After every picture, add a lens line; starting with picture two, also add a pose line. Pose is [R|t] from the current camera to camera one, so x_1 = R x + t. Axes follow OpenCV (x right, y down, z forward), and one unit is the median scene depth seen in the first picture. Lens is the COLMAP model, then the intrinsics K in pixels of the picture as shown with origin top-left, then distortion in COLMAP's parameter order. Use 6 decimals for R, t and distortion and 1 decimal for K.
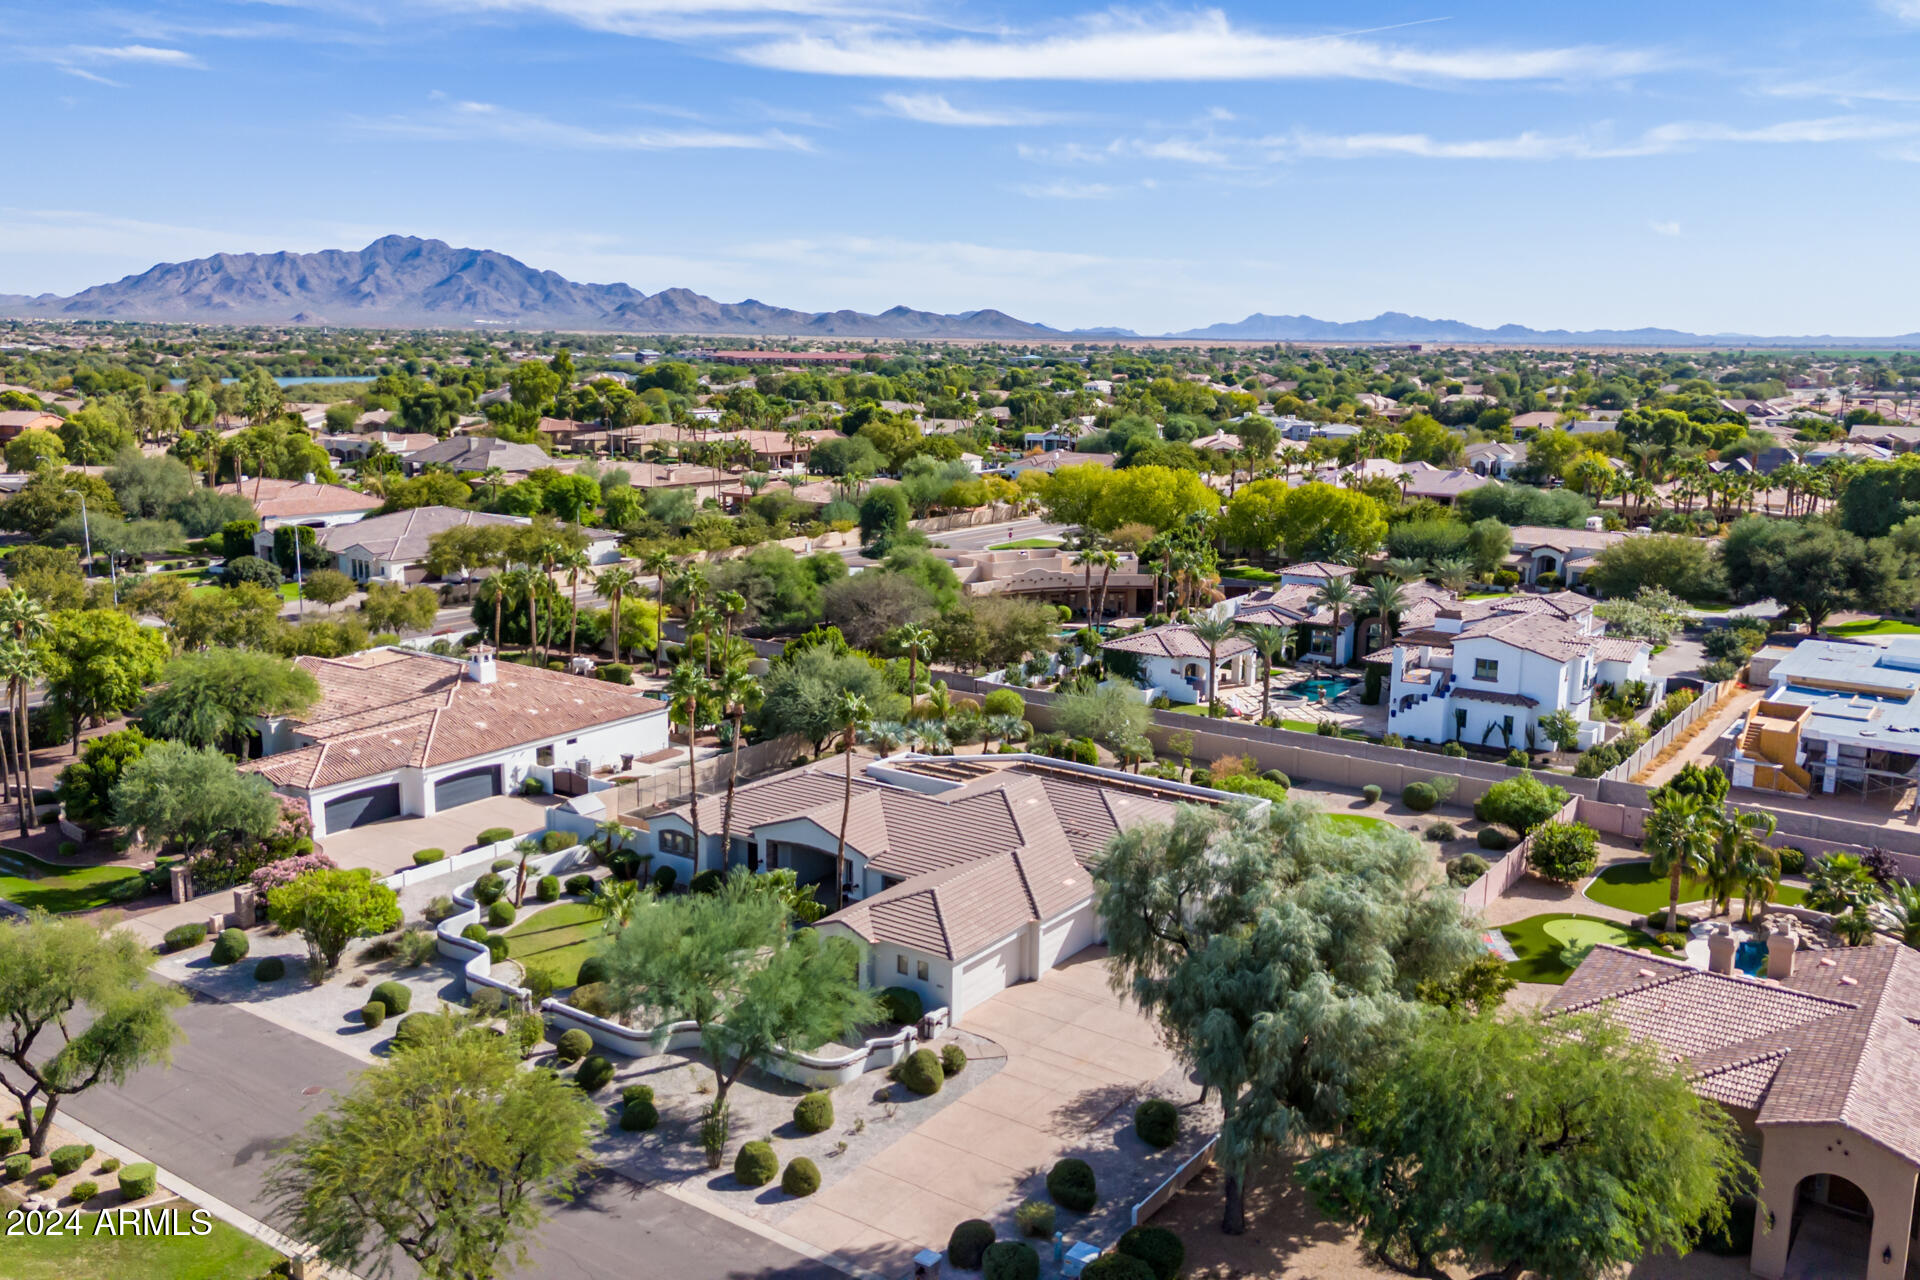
lens RADIAL K [[1603.6, 0, 983.0], [0, 1603.6, 641.4], [0, 0, 1]] dist [0.047596, -0.011613]
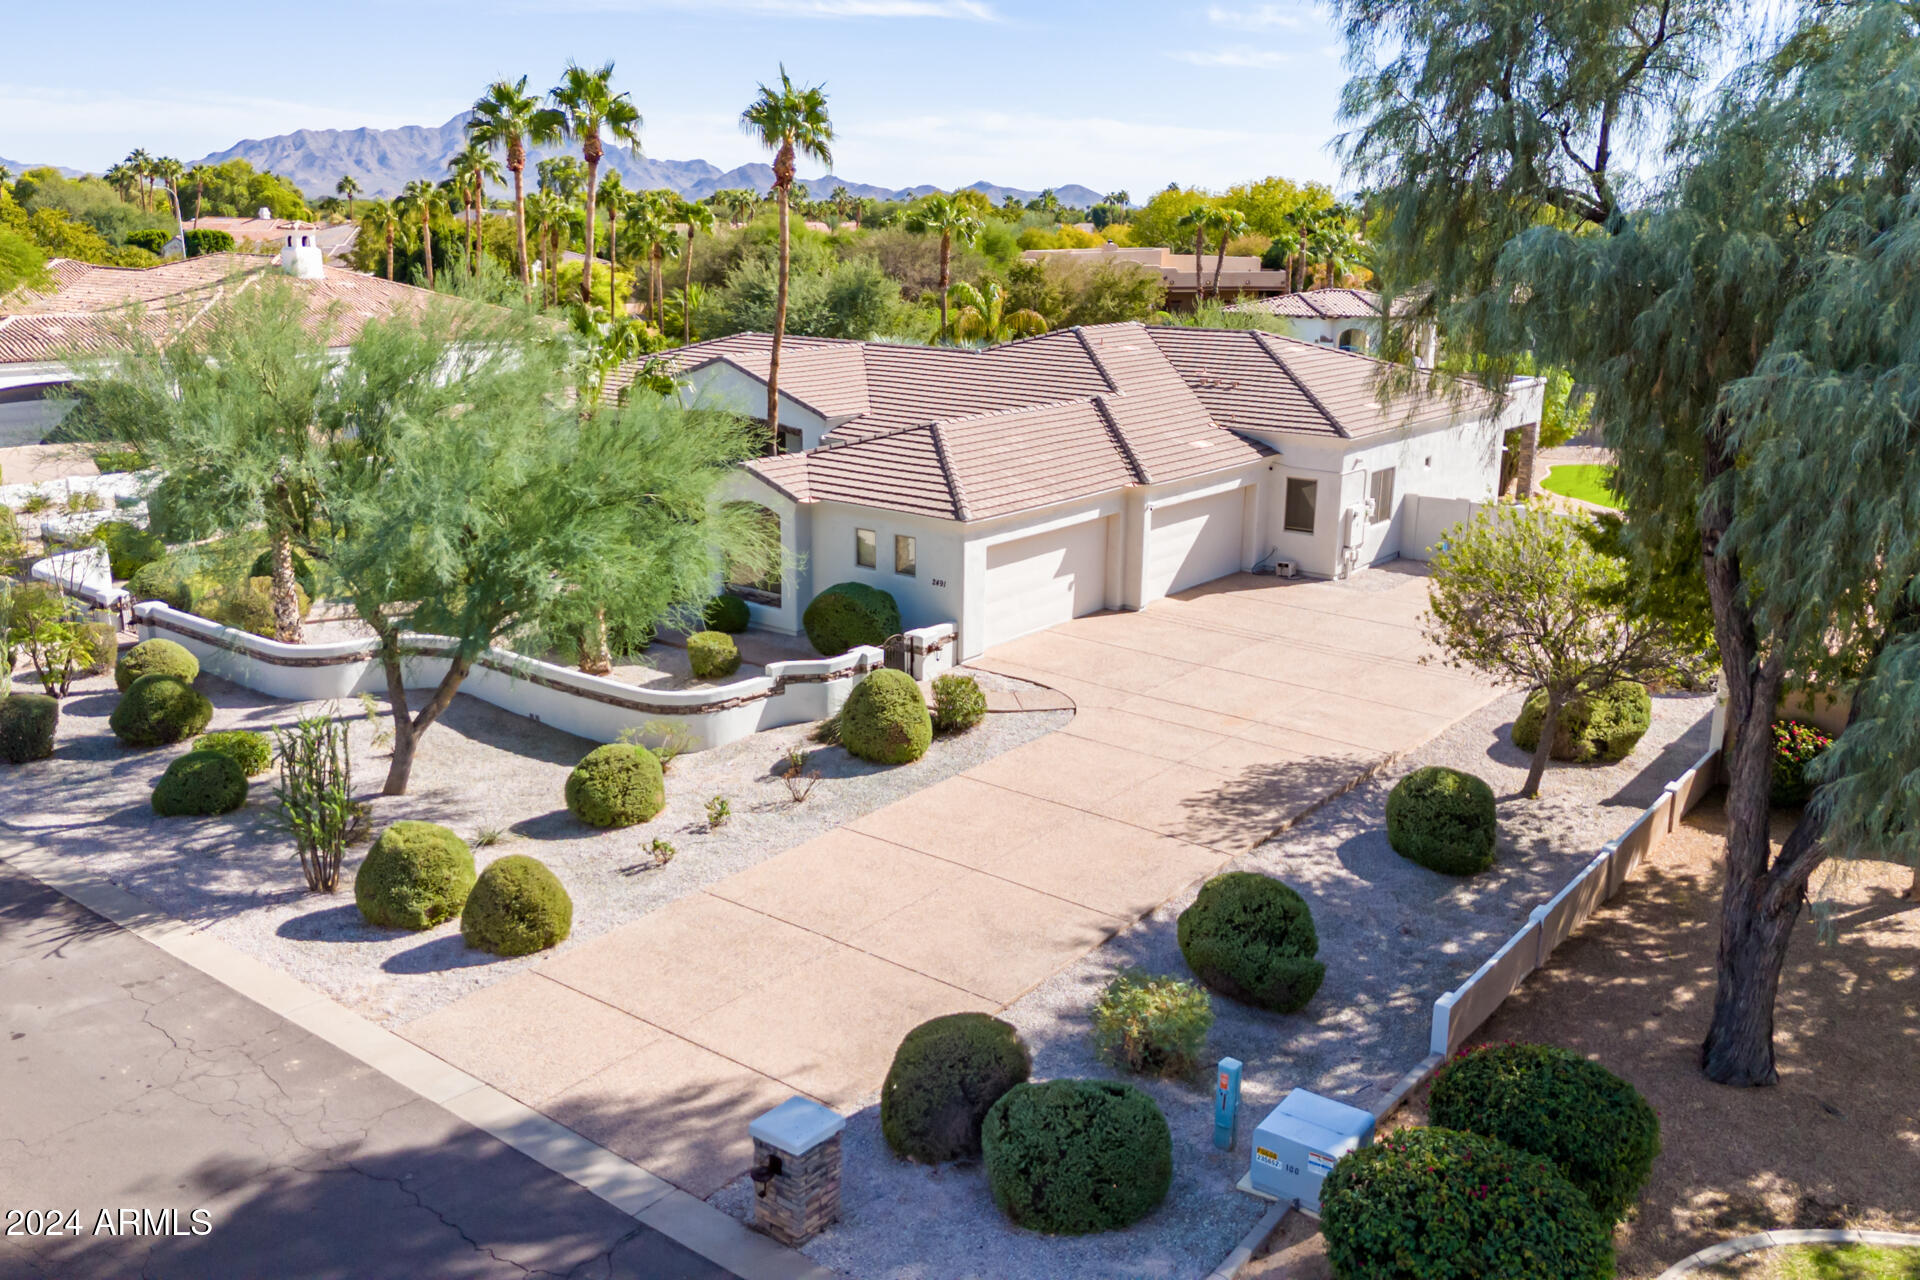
lens RADIAL K [[1587.5, 0, 960.0], [0, 1587.5, 640.0], [0, 0, 1]] dist [0.067235, -0.051618]
pose [[0.997861, 0.009511, -0.064670, 0.007567], [-0.005348, 0.997920, 0.064247, 0.146971], [0.065146, -0.063764, 0.995836, 0.384377]]
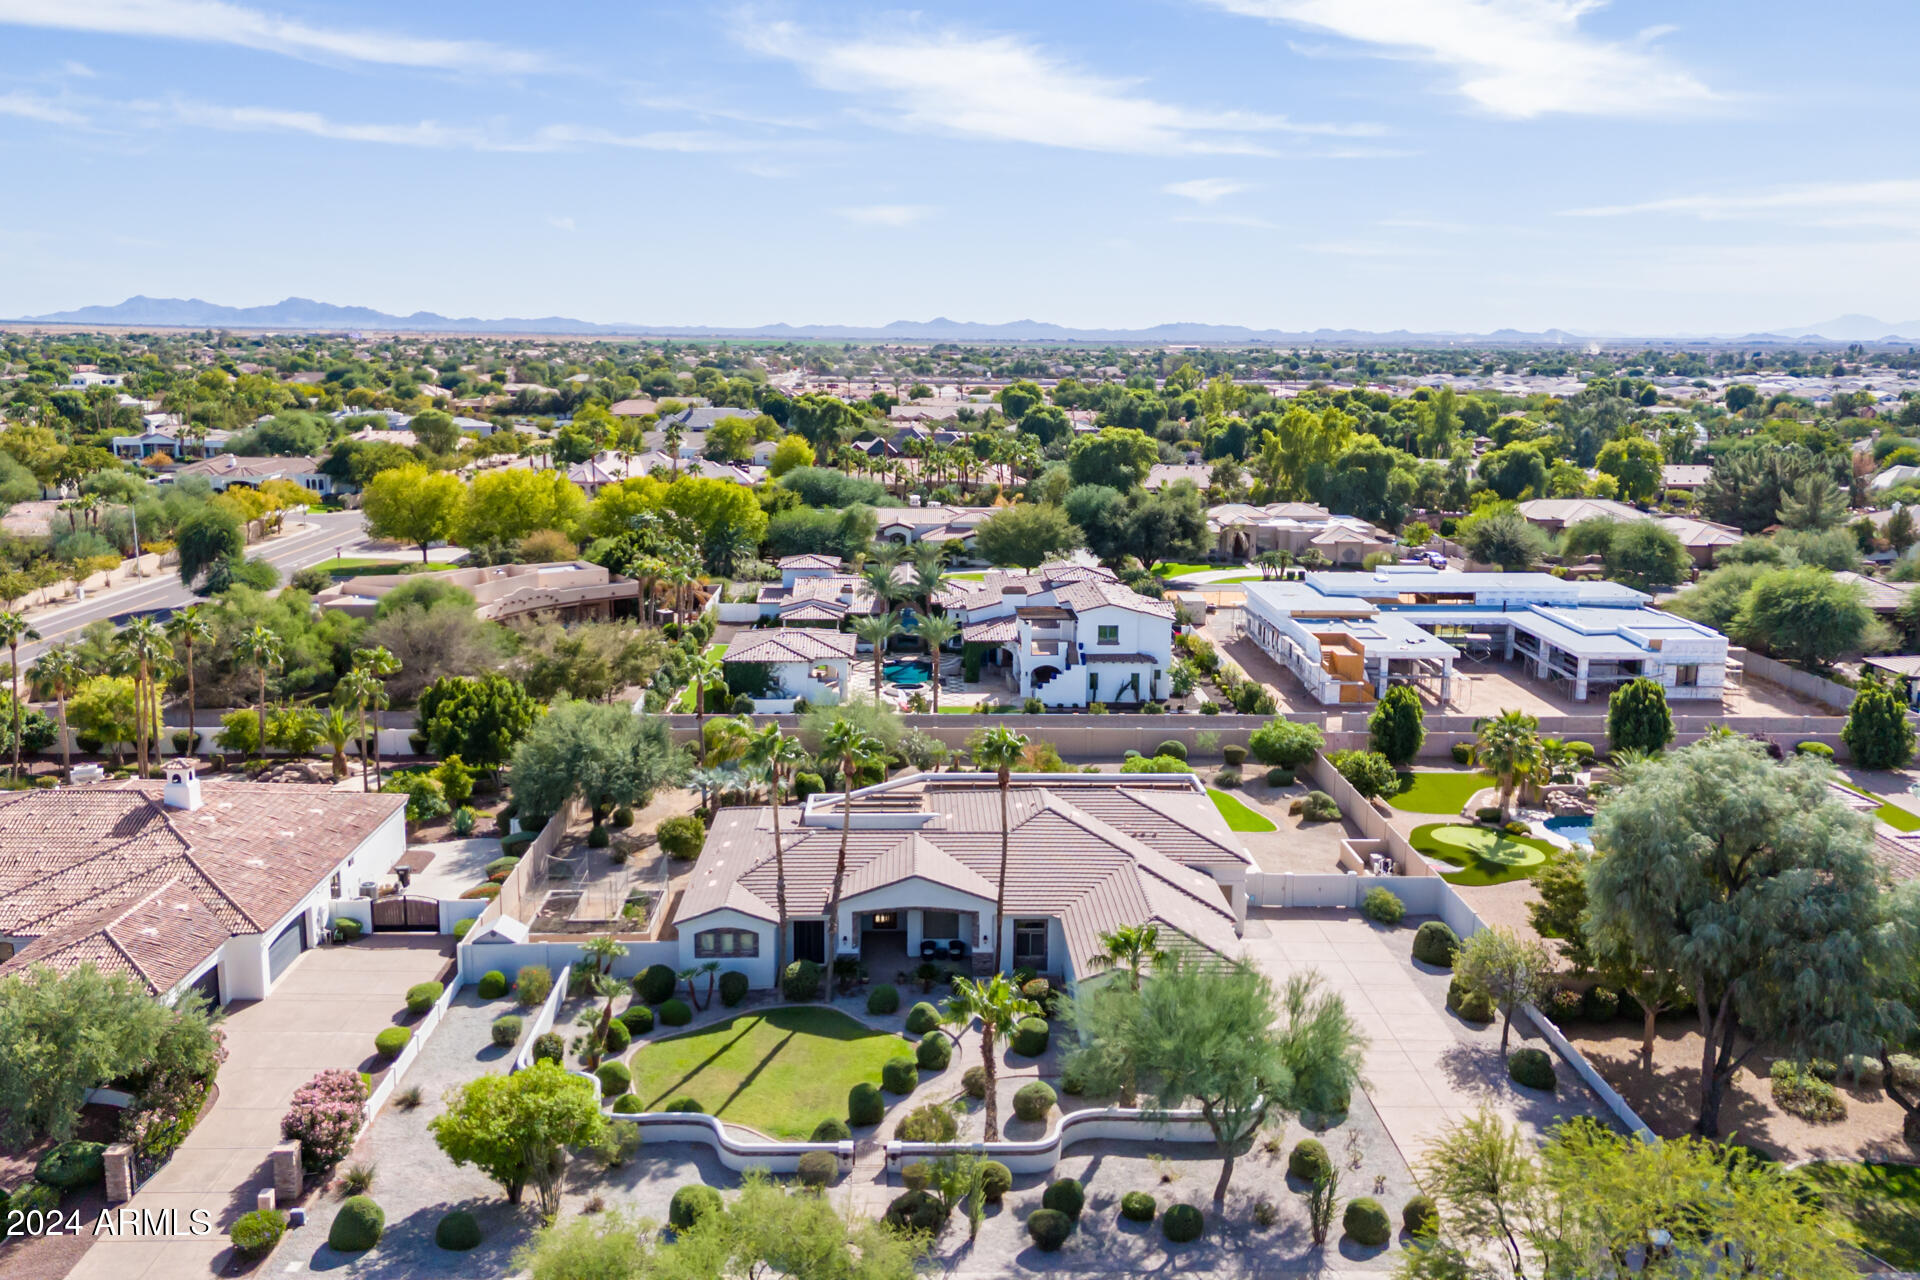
lens RADIAL K [[1587.5, 0, 960.0], [0, 1587.5, 640.0], [0, 0, 1]] dist [0.067235, -0.051618]
pose [[0.800621, -0.118885, 0.587258, -0.510067], [0.114021, 0.992438, 0.045462, -0.050059], [-0.588222, 0.030561, 0.808122, 0.227053]]
